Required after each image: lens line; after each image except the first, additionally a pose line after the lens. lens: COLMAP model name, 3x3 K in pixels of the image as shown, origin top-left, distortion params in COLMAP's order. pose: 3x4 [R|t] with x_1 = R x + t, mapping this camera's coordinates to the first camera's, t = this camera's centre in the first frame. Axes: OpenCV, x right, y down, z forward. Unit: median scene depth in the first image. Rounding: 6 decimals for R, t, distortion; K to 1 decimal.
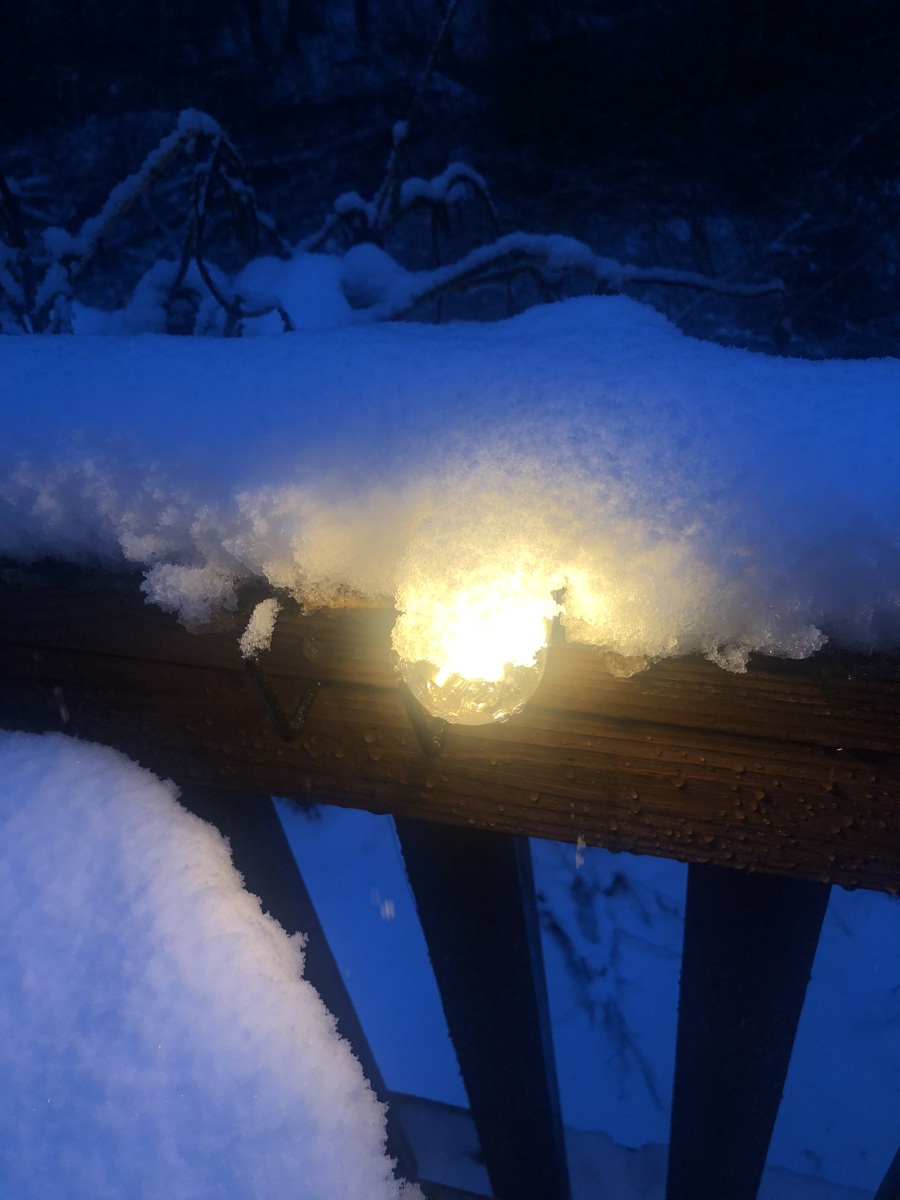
lens RADIAL K [[1074.1, 0, 450.0], [0, 1074.1, 600.0], [0, 0, 1]] dist [0.045980, -0.344050]
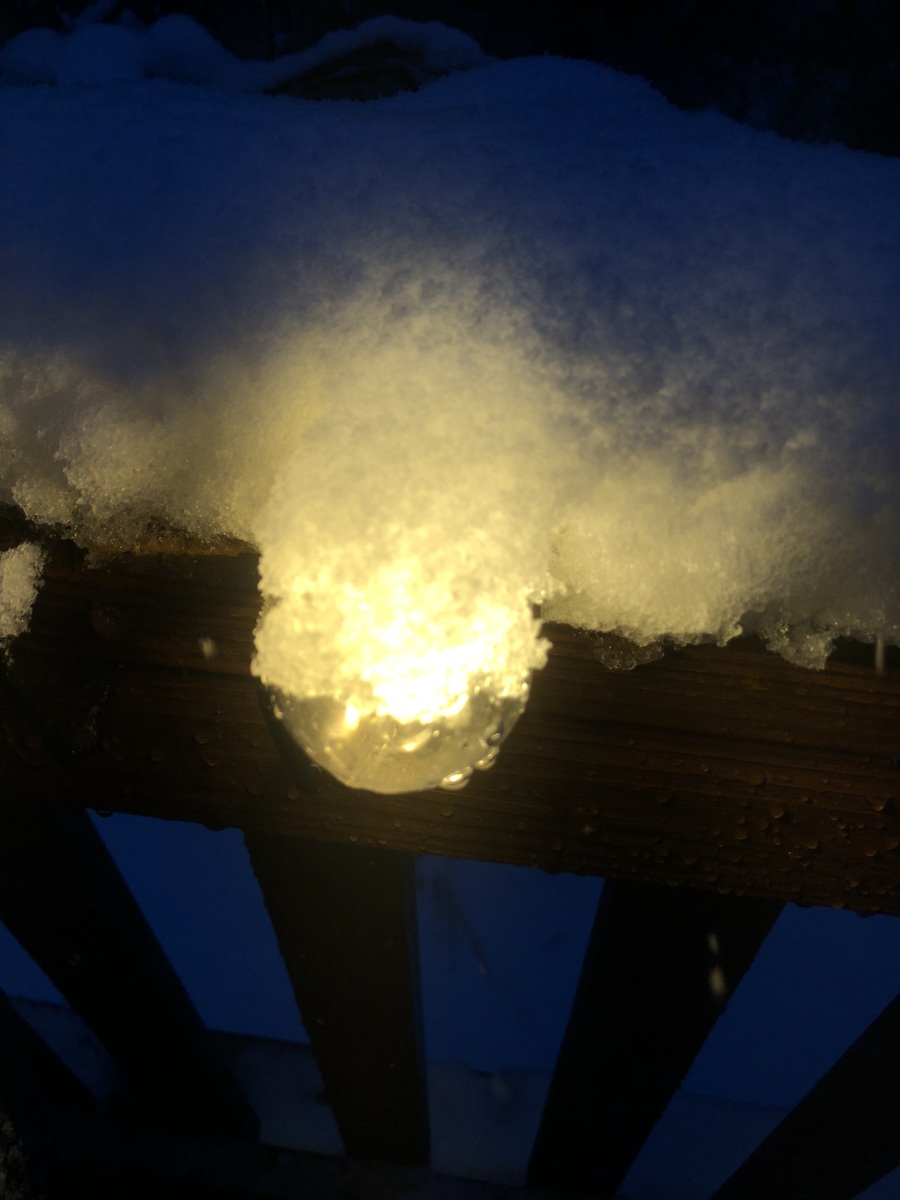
lens RADIAL K [[1074.1, 0, 450.0], [0, 1074.1, 600.0], [0, 0, 1]] dist [0.045980, -0.344050]
pose [[0.985815, -0.016826, 0.166988, -0.039757], [-0.003313, 0.992817, 0.119596, -0.042123], [-0.167800, -0.118452, 0.978679, 0.390576]]
